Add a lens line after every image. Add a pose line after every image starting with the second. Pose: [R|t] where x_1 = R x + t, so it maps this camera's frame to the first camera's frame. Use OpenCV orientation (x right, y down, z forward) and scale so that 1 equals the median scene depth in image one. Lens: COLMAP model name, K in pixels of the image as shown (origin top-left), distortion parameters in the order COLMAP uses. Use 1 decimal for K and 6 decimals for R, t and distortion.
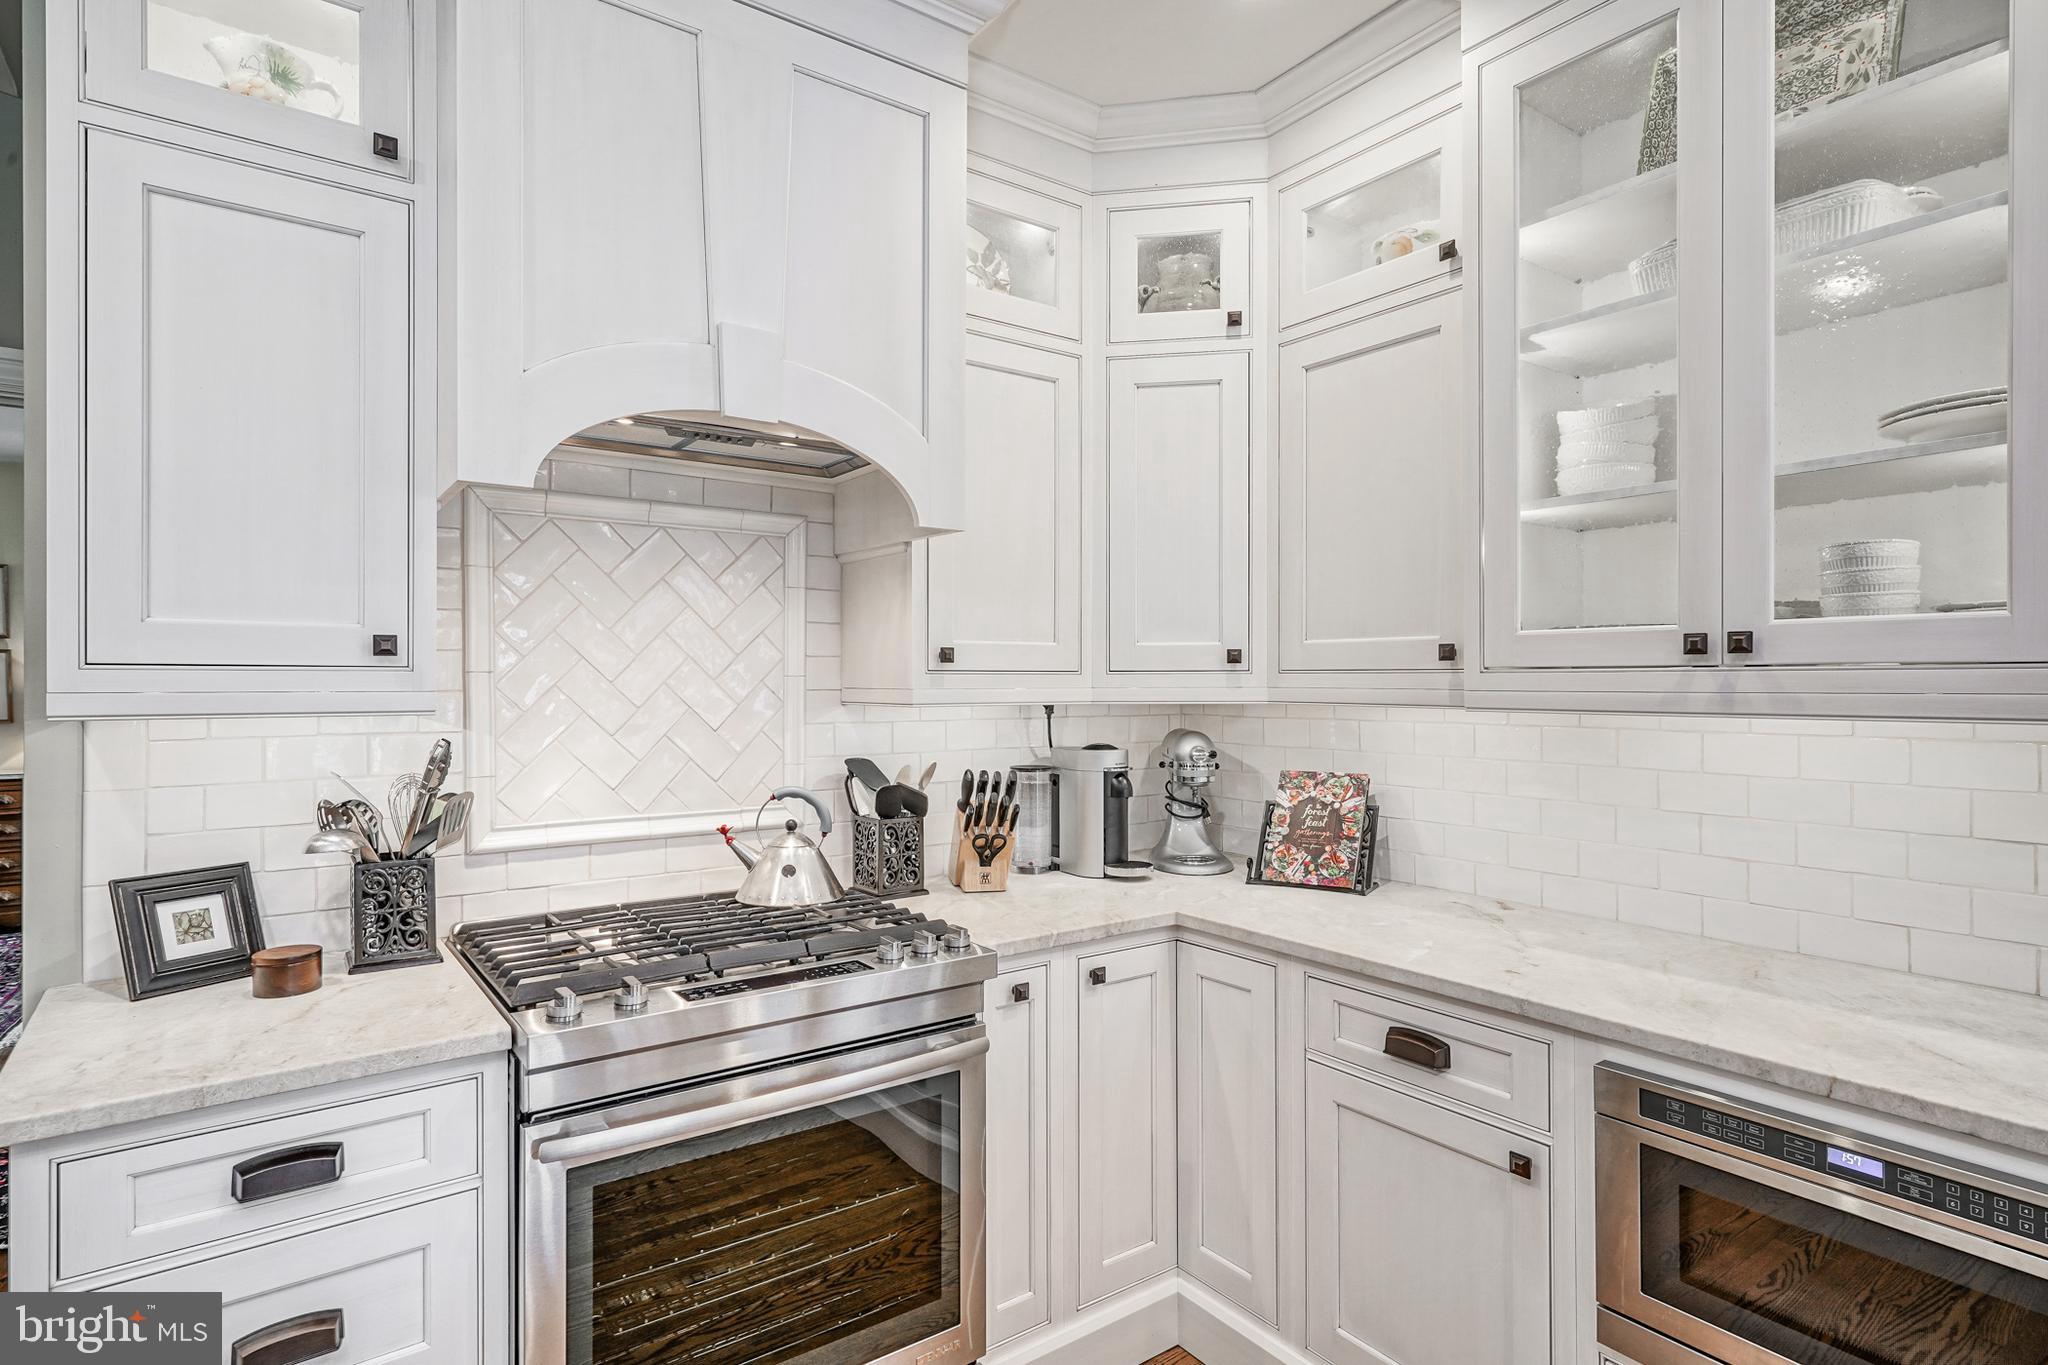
lens RADIAL K [[1076.6, 0, 1035.5], [0, 1076.6, 679.3], [0, 0, 1]] dist [-0.000829, 0.000345]
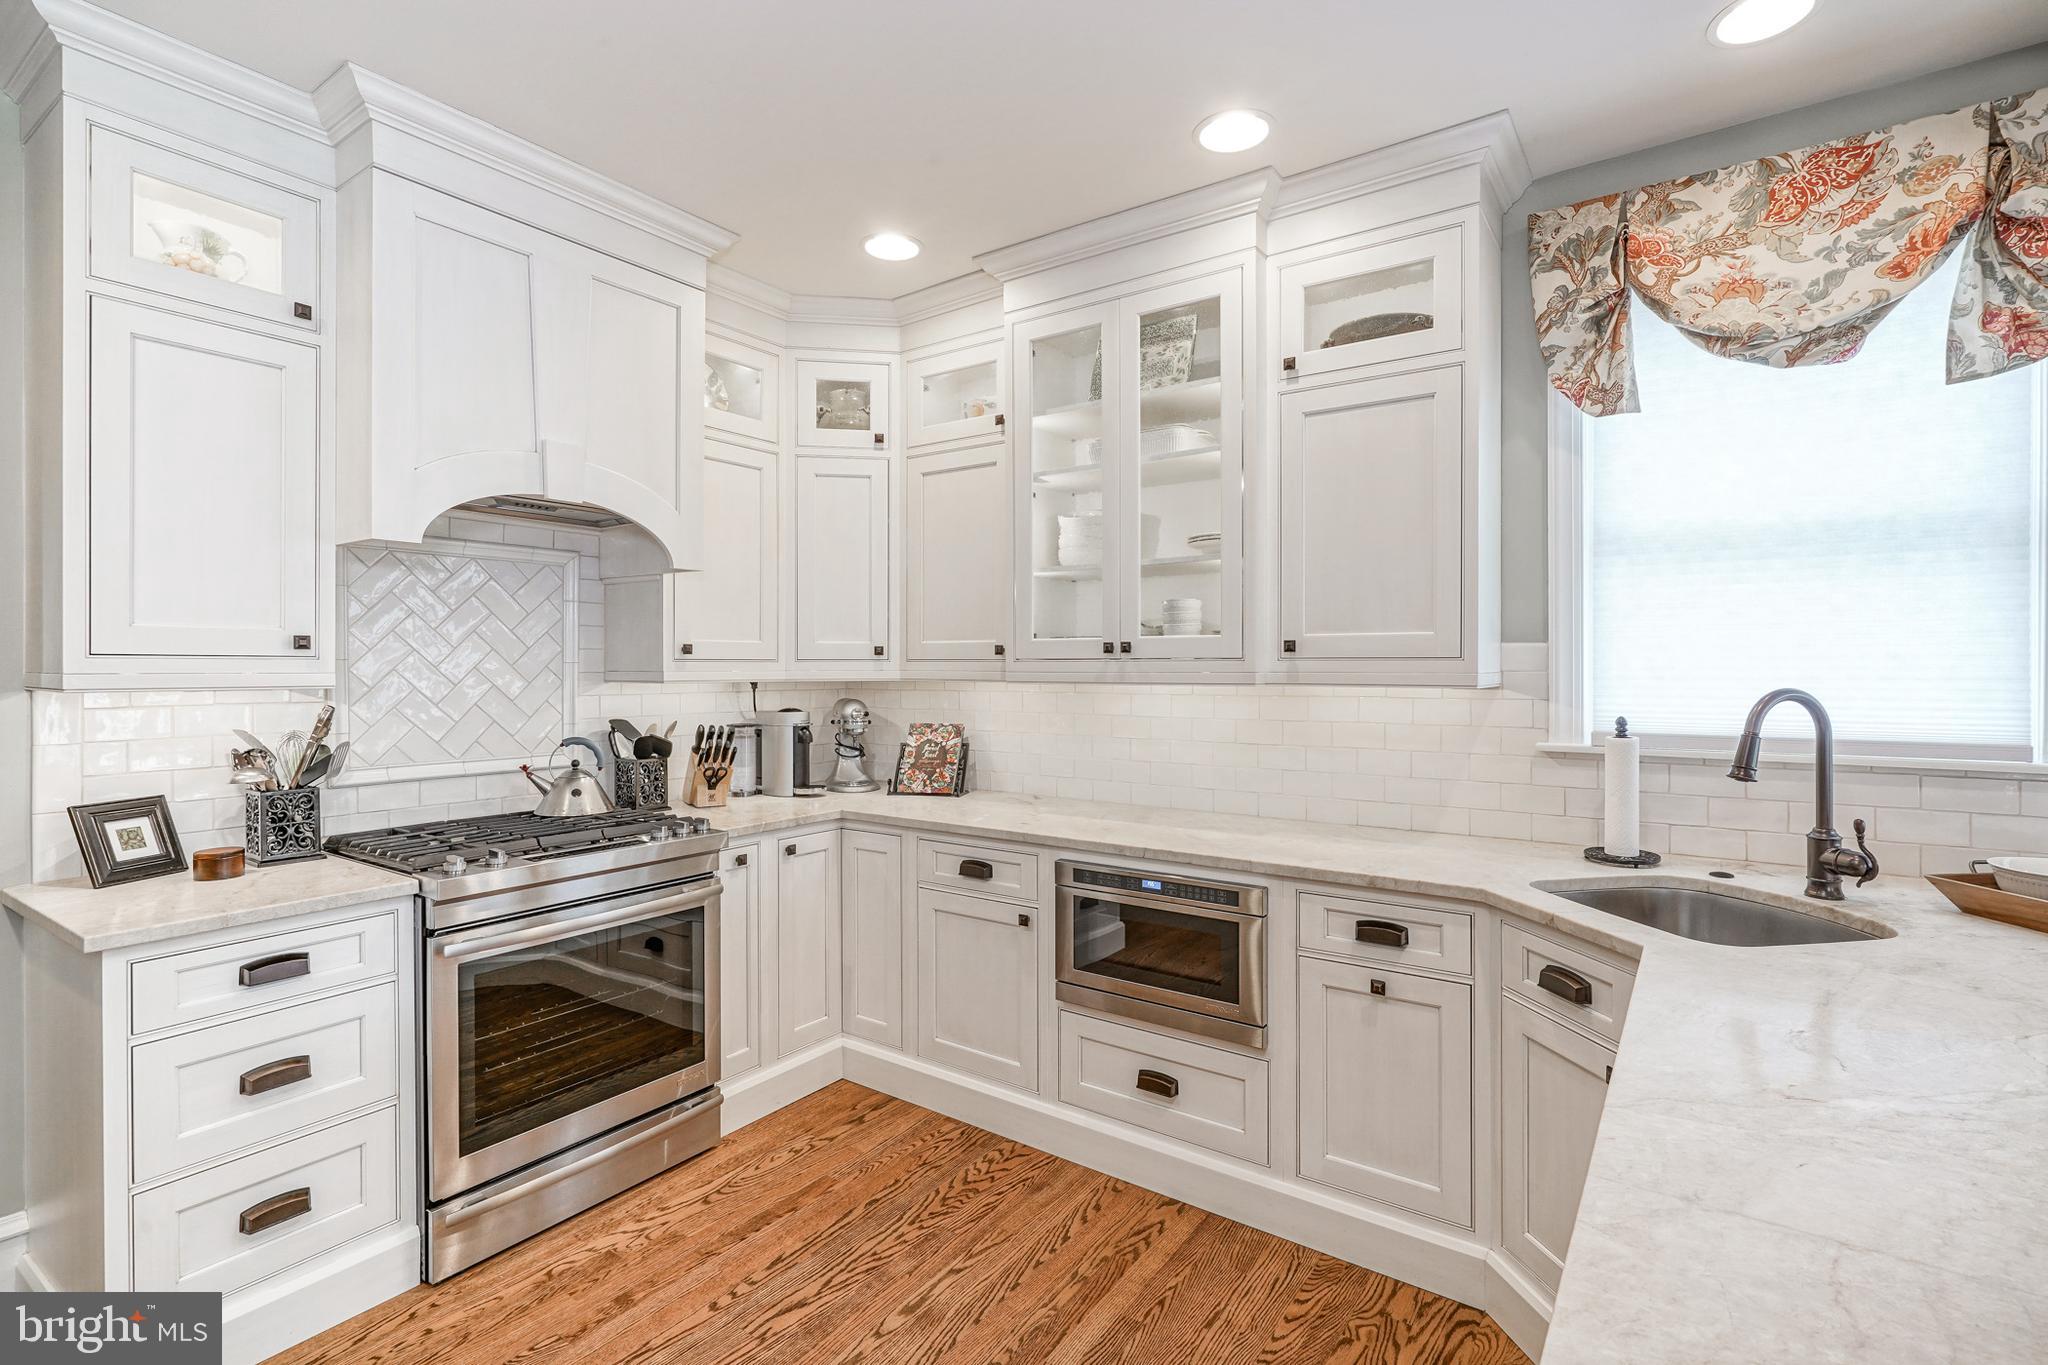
lens RADIAL K [[943.7, 0, 1066.6], [0, 943.7, 670.3], [0, 0, 1]] dist [0.001819, 0.000587]
pose [[0.937531, -0.000669, 0.347902, -0.043449], [-0.001313, 0.999984, 0.005463, -0.000513], [-0.347900, -0.005578, 0.937515, -0.432962]]
